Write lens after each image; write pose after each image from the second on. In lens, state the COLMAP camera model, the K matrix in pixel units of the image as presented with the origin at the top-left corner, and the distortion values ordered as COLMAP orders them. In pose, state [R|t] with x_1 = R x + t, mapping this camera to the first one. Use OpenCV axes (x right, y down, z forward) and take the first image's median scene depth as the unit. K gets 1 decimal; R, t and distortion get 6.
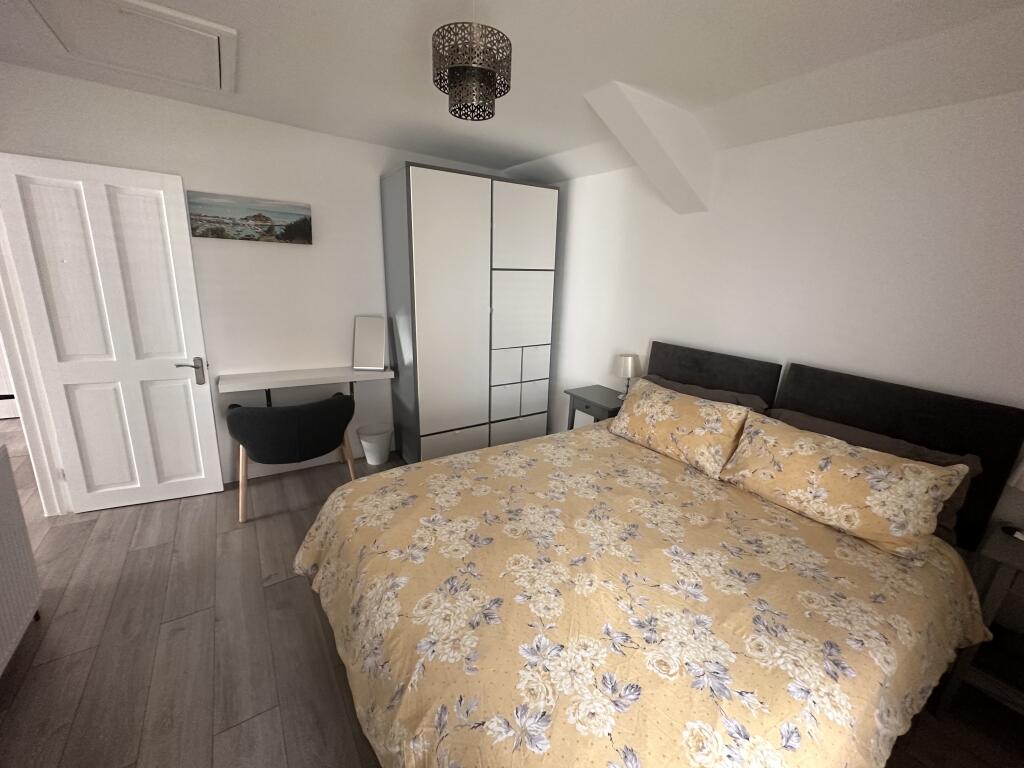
lens RADIAL K [[405.7, 0, 512.0], [0, 405.7, 384.0], [0, 0, 1]] dist [0.000237, 0.000062]
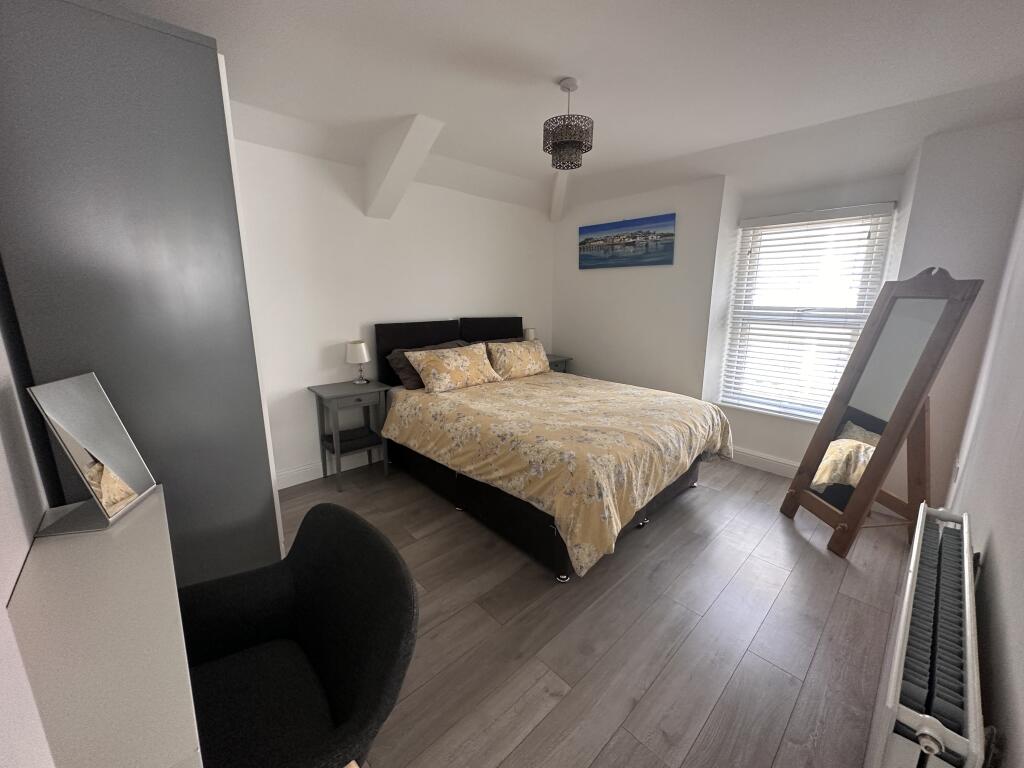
lens RADIAL K [[405.7, 0, 512.0], [0, 405.7, 384.0], [0, 0, 1]] dist [0.000237, 0.000062]
pose [[-0.143778, -0.287165, 0.947029, -1.501720], [0.219226, 0.923953, 0.313450, -0.386509], [-0.965022, 0.252681, -0.069890, 1.266900]]
